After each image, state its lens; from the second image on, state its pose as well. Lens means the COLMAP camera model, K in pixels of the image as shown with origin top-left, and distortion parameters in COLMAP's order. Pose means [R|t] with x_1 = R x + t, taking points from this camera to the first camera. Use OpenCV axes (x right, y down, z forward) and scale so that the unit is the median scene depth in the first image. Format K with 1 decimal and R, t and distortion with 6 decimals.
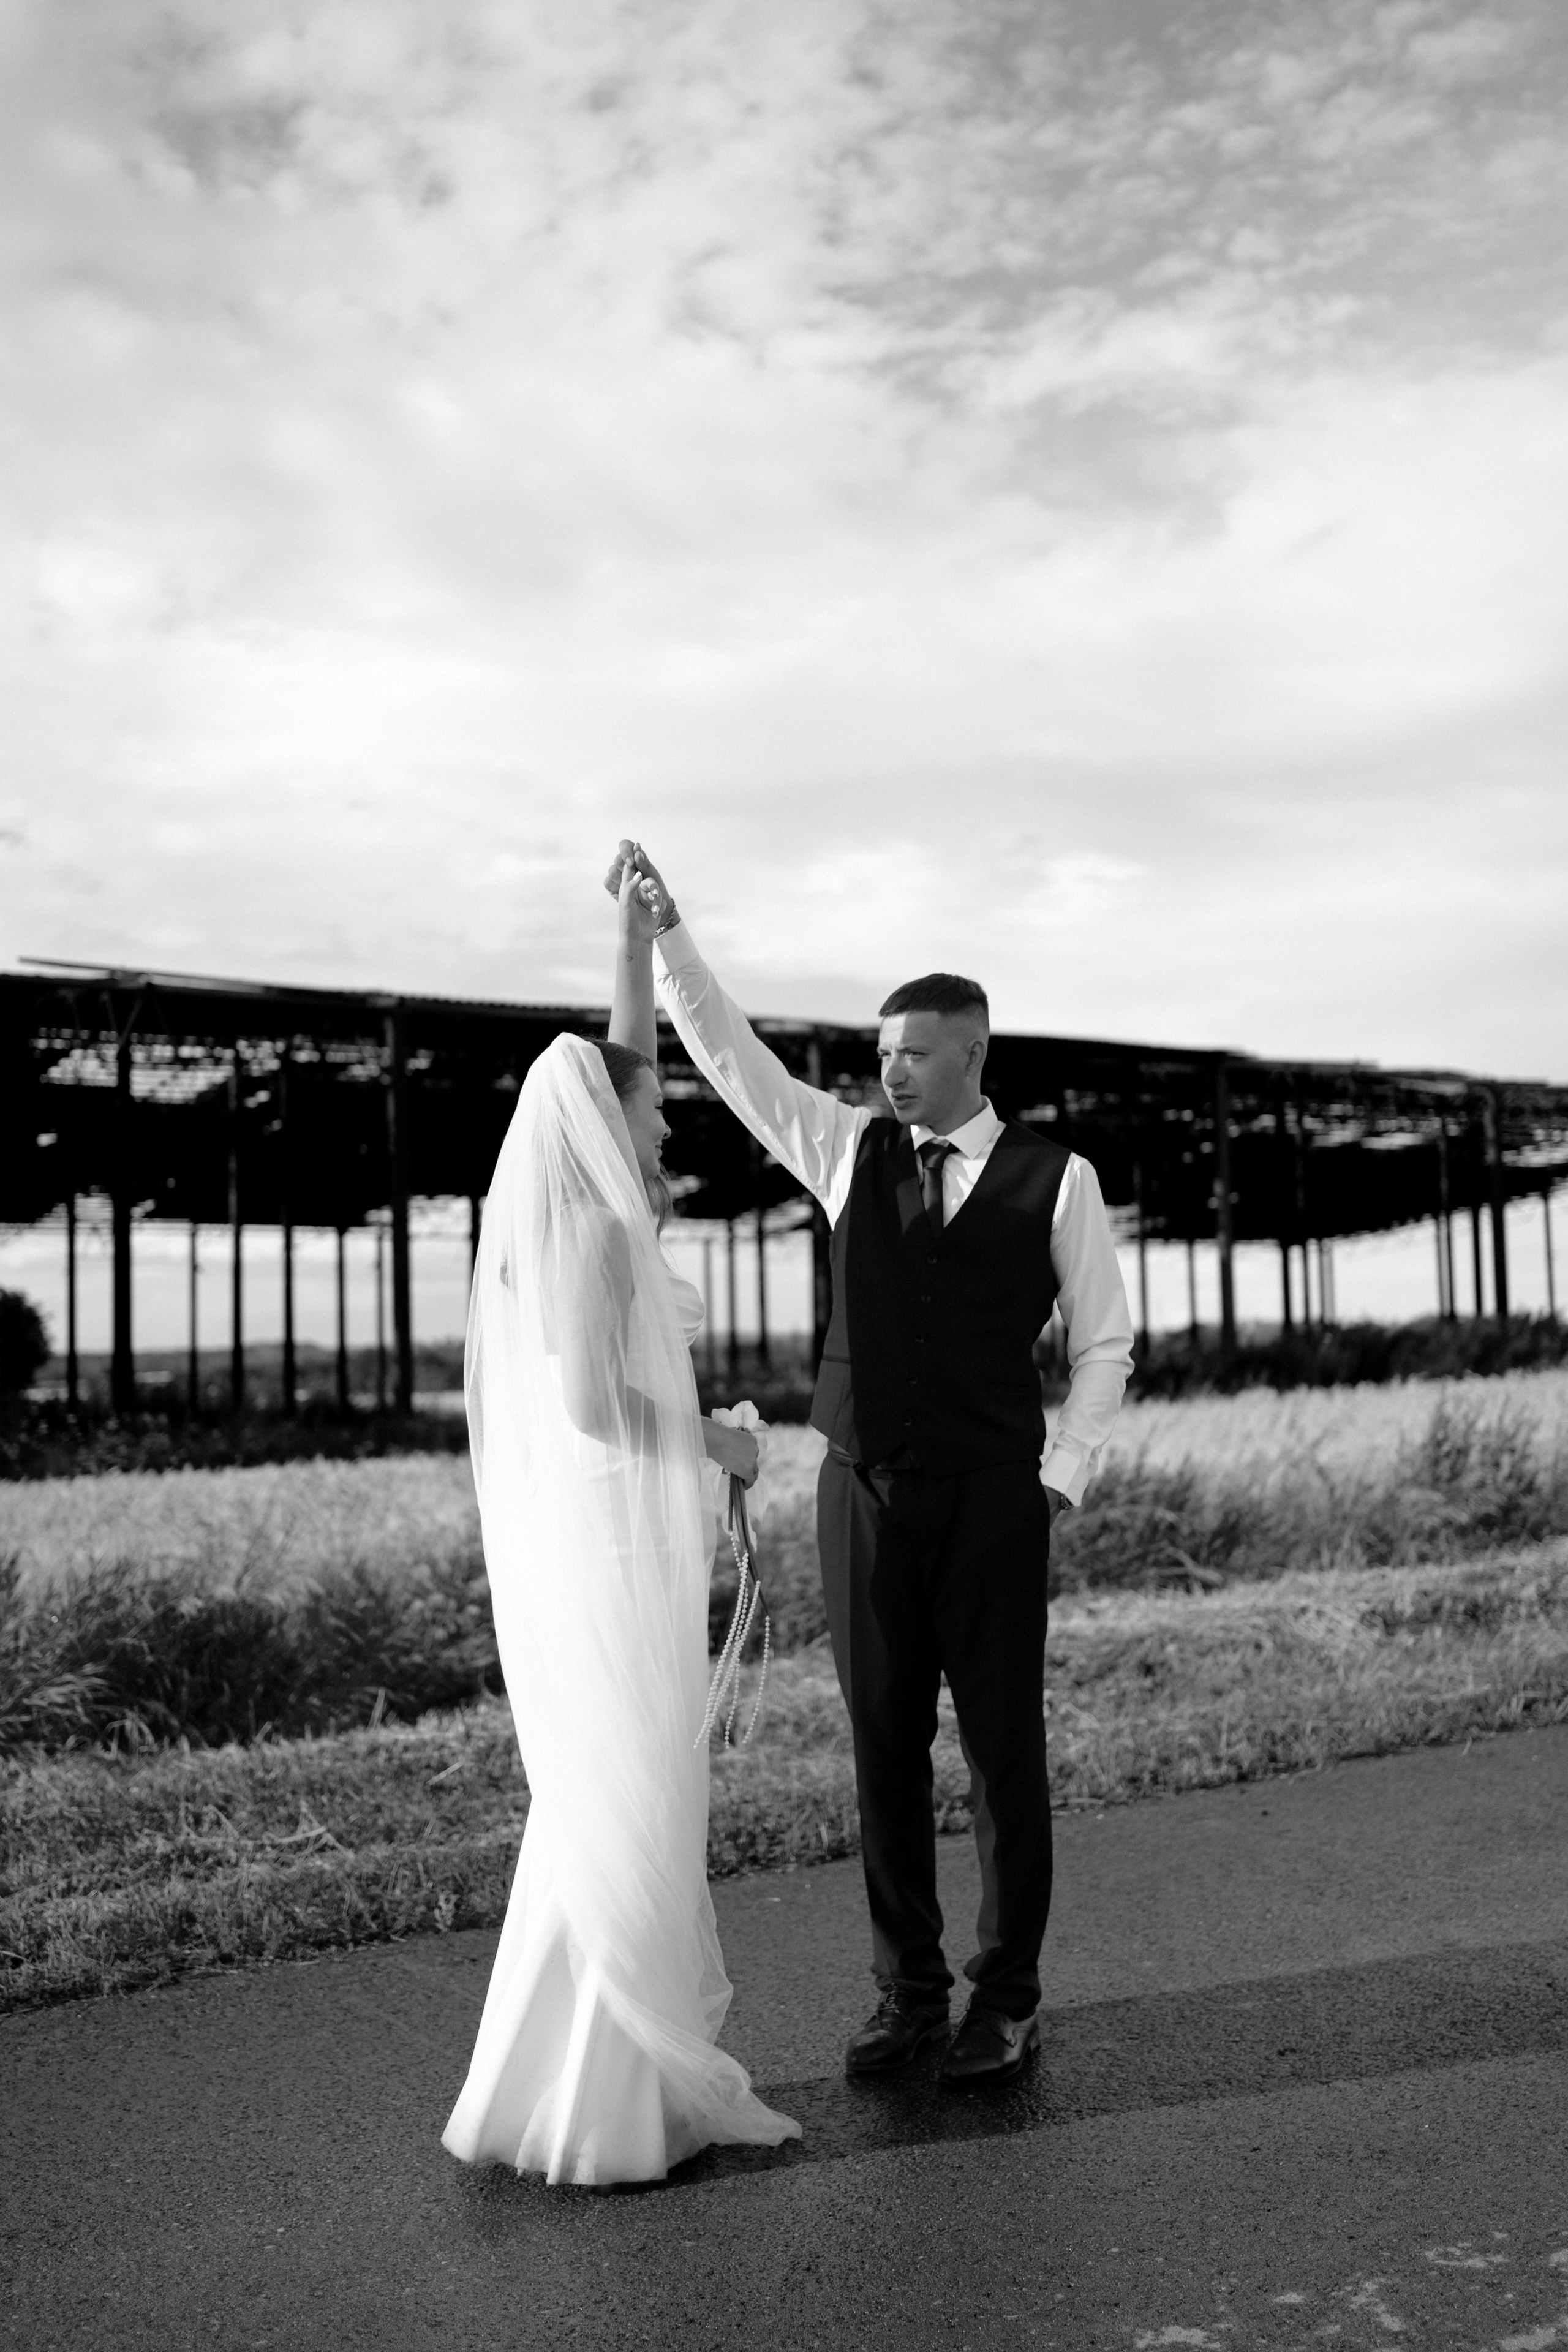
lens RADIAL K [[2388.4, 0, 770.6], [0, 2388.4, 1176.3], [0, 0, 1]] dist [-0.009541, 0.020735]
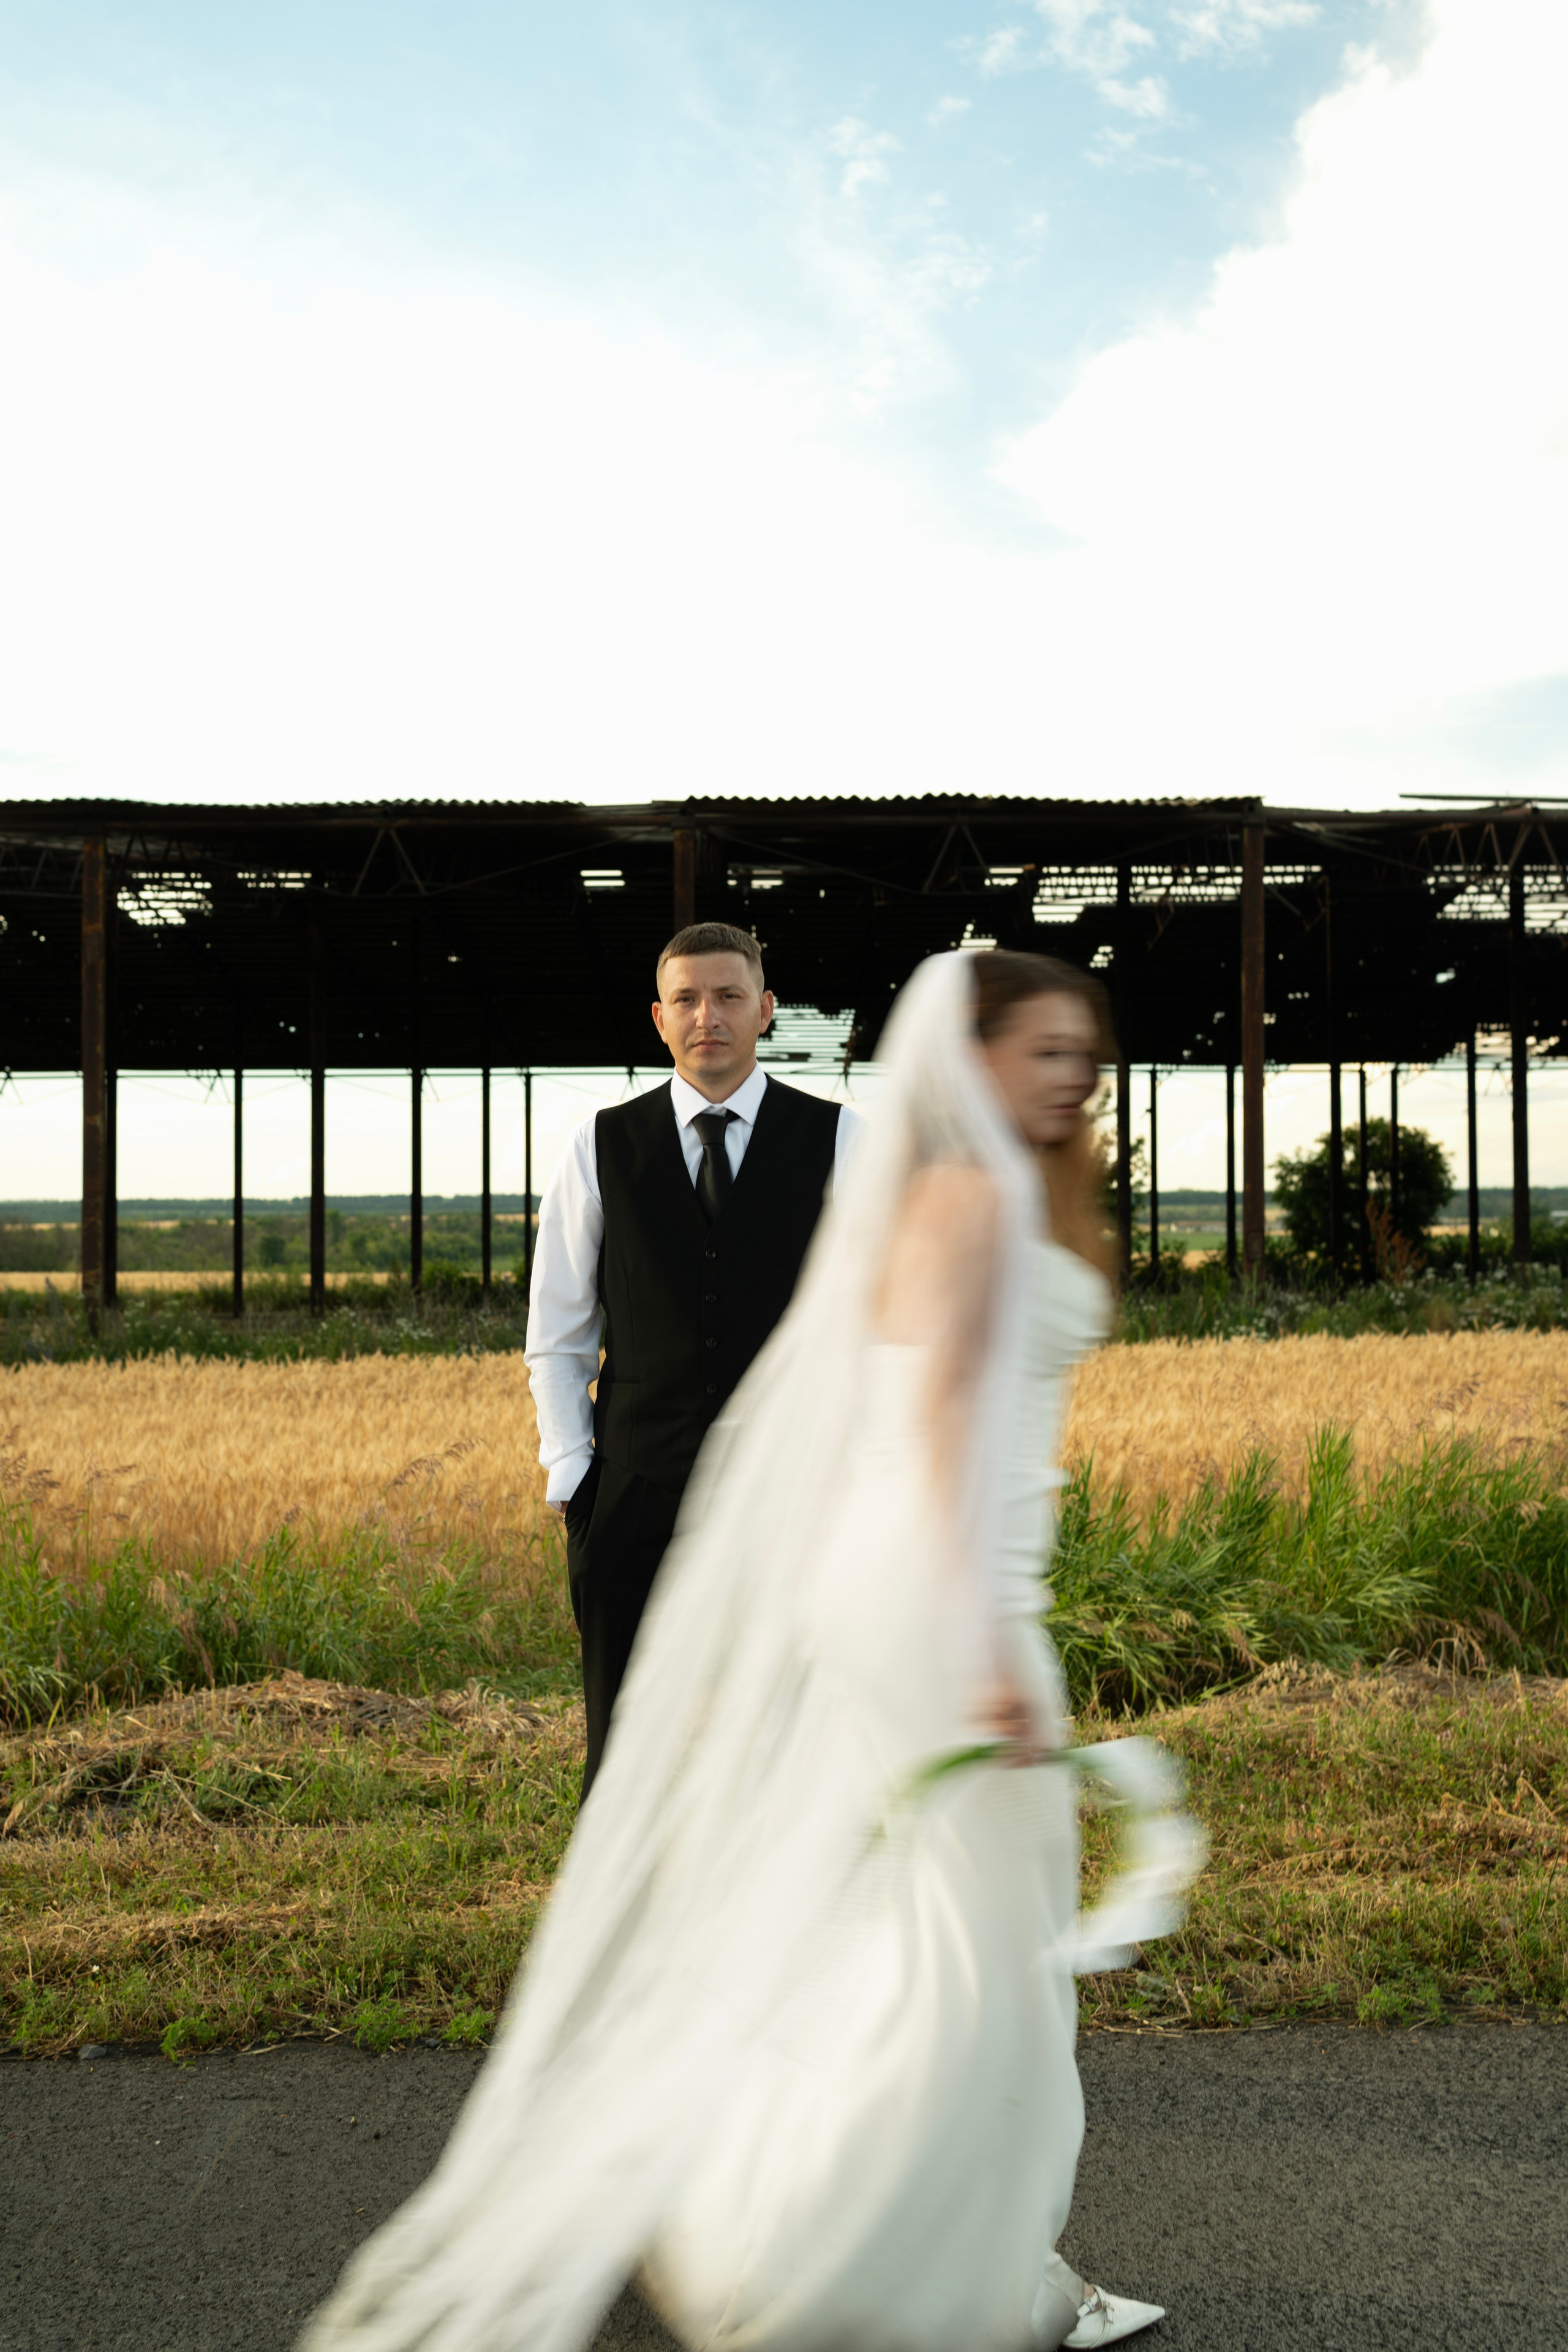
lens RADIAL K [[2388.9, 0, 792.0], [0, 2388.9, 1134.8], [0, 0, 1]] dist [-0.016000, -0.013575]
pose [[0.843217, 0.001955, -0.537570, -0.000687], [0.025556, 0.998717, 0.043719, -0.001683], [0.536966, -0.050603, 0.842085, 0.062181]]
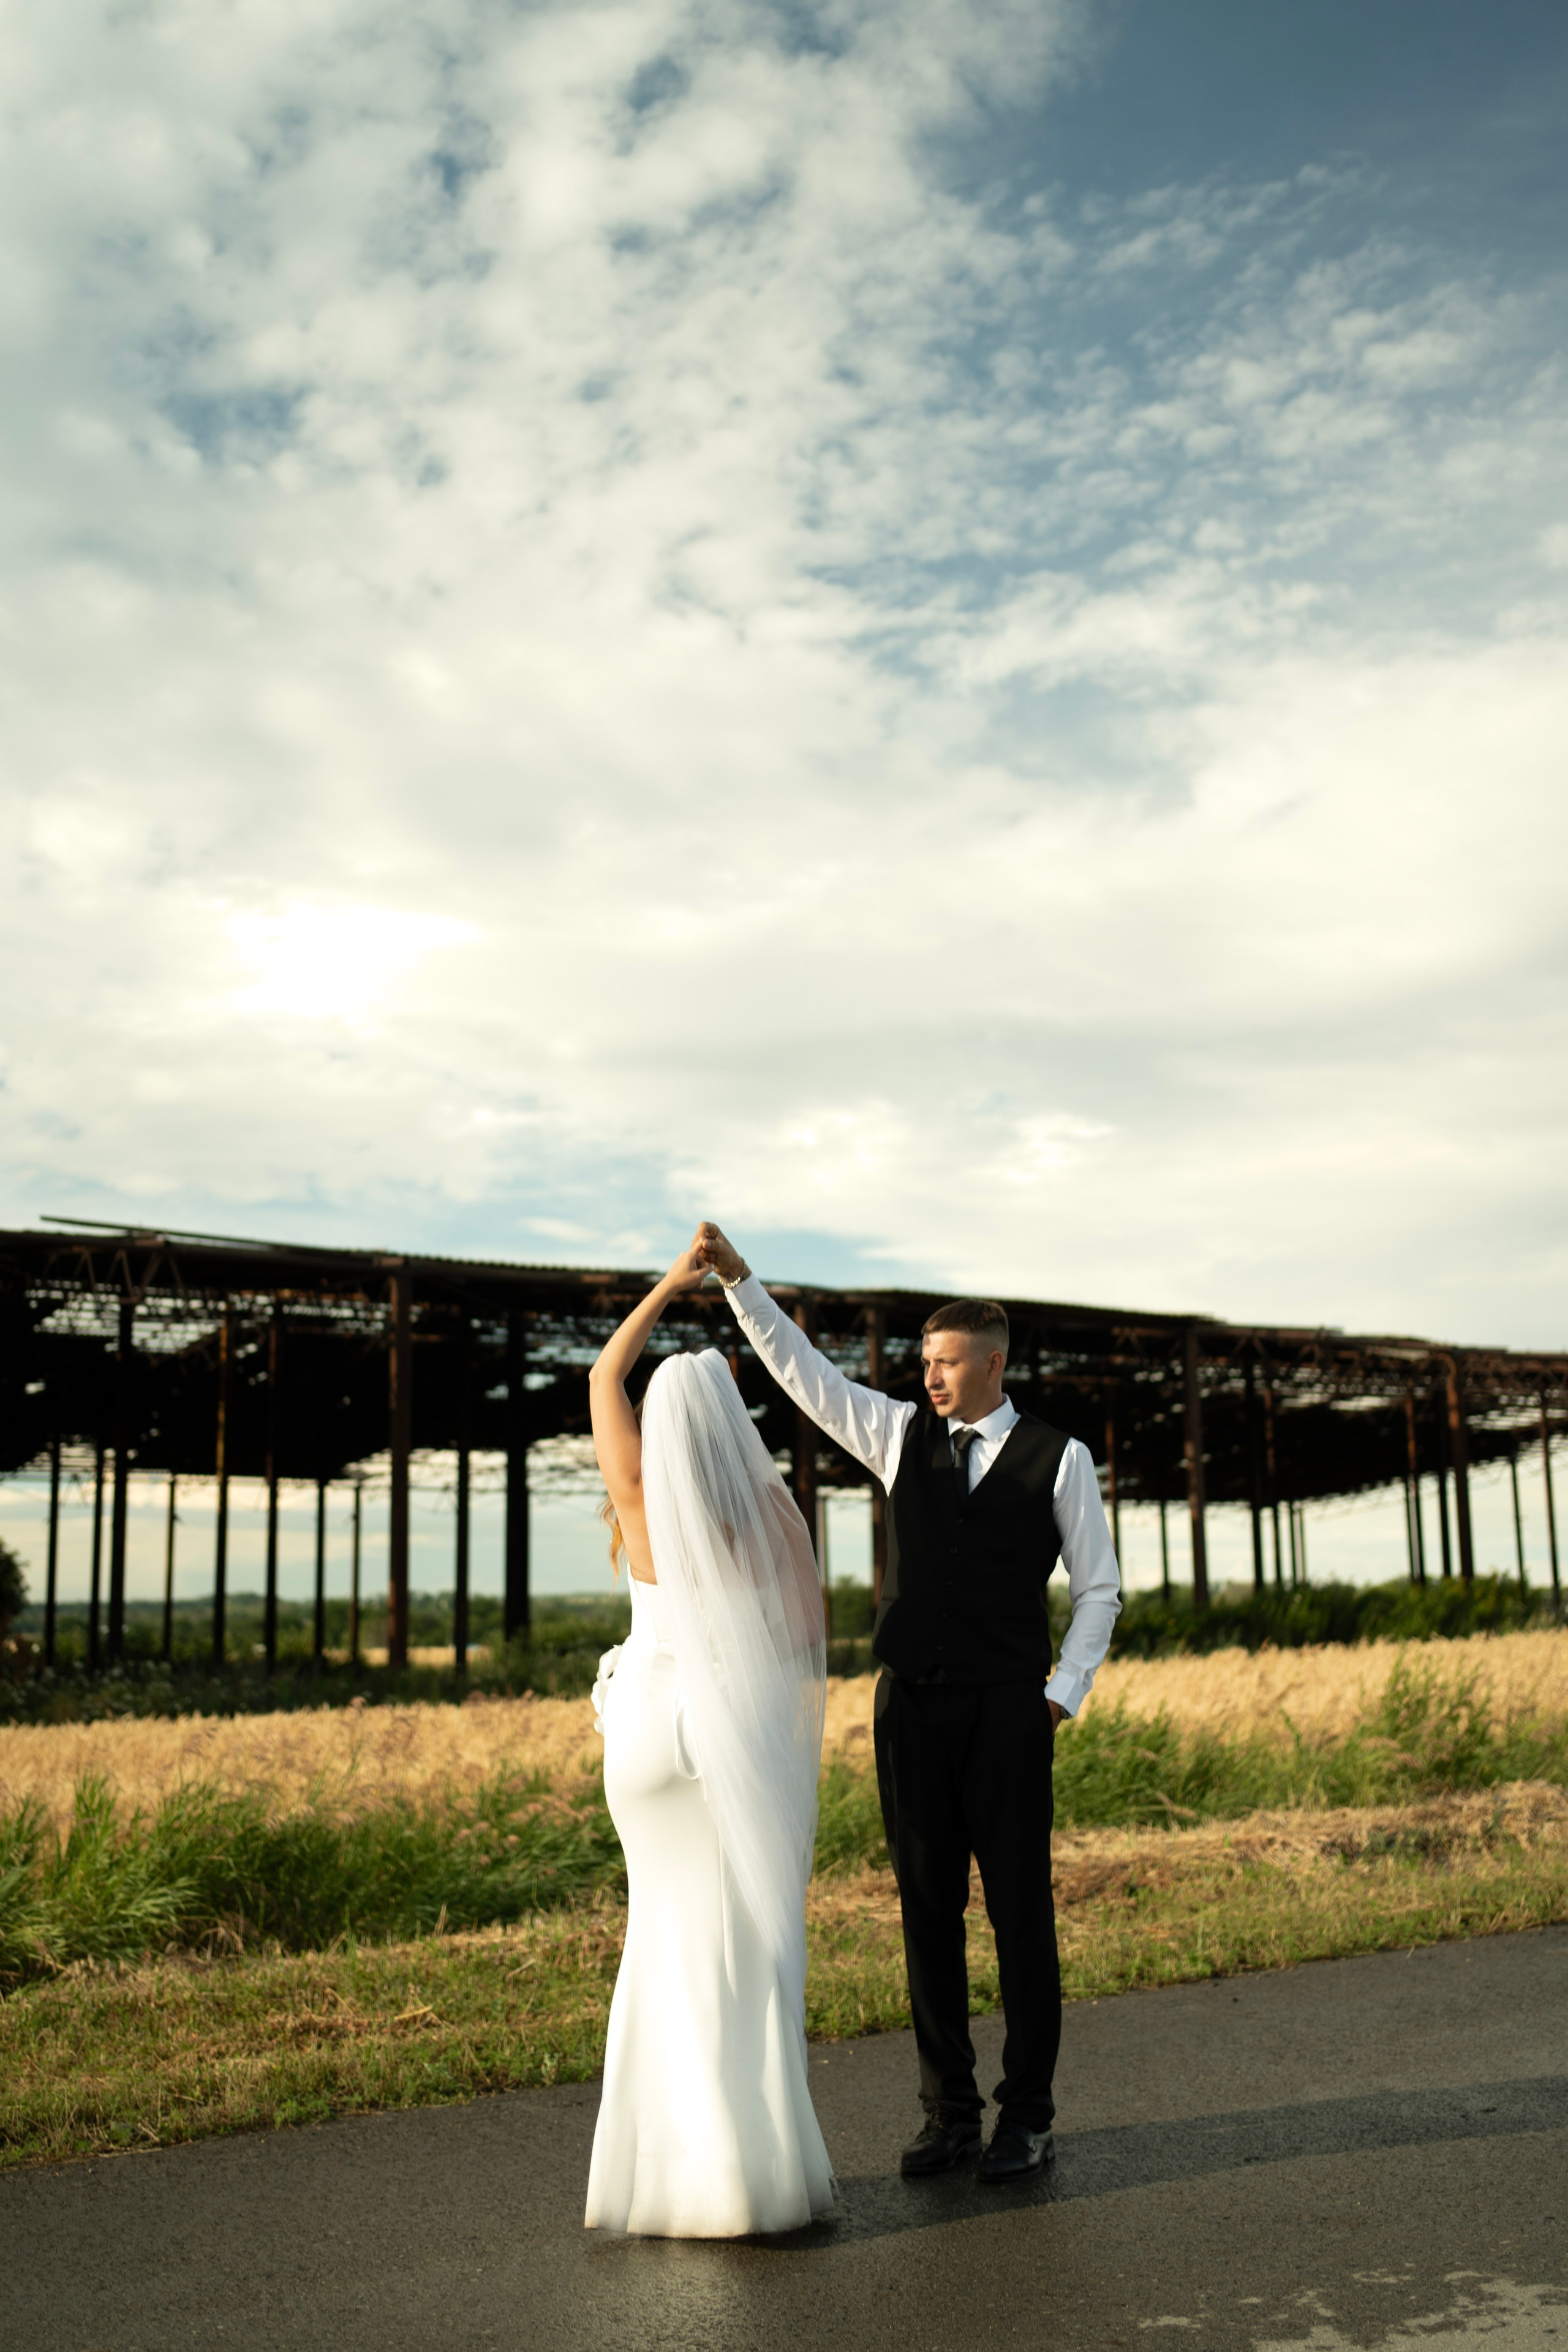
lens RADIAL K [[2395.7, 0, 784.0], [0, 2395.7, 1176.0], [0, 0, 1]] dist [-0.000583, 0.016513]
pose [[0.999768, 0.012895, 0.017267, -0.014342], [-0.011000, 0.994343, -0.105641, -0.003042], [-0.018531, 0.105427, 0.994254, -0.074993]]
